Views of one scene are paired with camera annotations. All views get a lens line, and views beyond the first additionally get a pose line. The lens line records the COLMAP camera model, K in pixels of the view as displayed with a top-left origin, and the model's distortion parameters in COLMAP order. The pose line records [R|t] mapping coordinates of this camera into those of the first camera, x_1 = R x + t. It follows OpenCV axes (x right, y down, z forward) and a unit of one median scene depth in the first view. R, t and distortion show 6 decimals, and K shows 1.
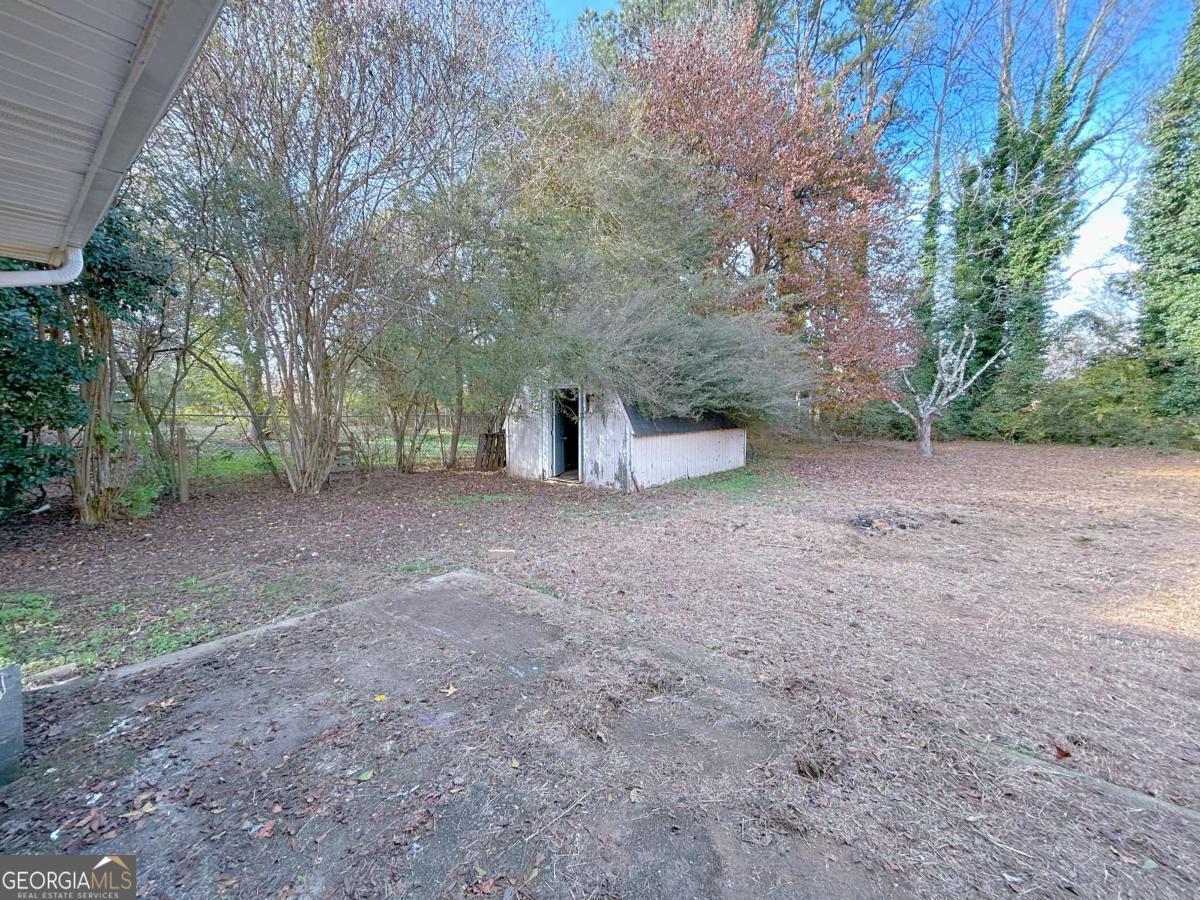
lens RADIAL K [[479.2, 0, 592.0], [0, 479.2, 445.9], [0, 0, 1]] dist [-0.000250, -0.000316]
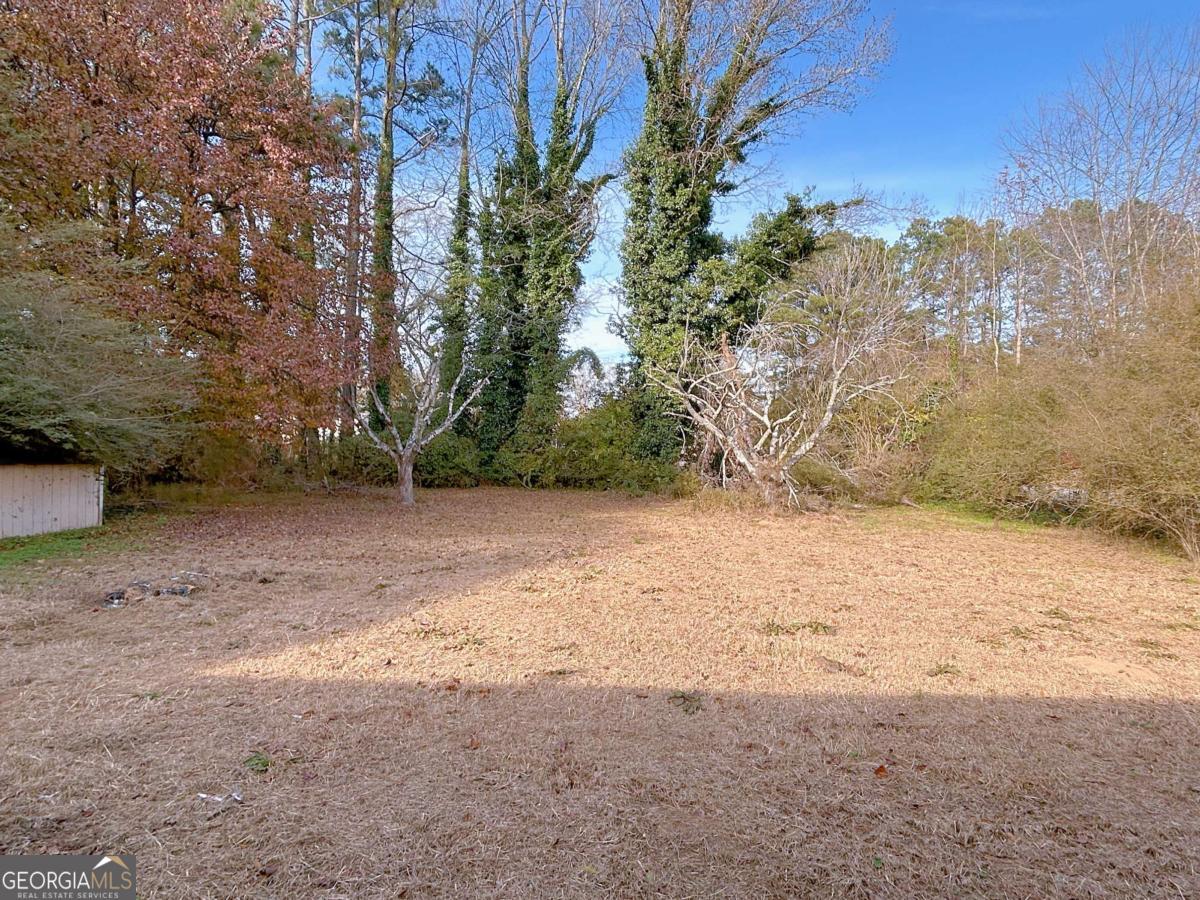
lens RADIAL K [[709.3, 0, 600.0], [0, 709.3, 450.0], [0, 0, 1]] dist [-0.001785, 0.000152]
pose [[0.768520, 0.023739, 0.639386, 0.153677], [0.023965, 0.997542, -0.065842, 0.012942], [-0.639377, 0.065924, 0.766062, -0.078812]]
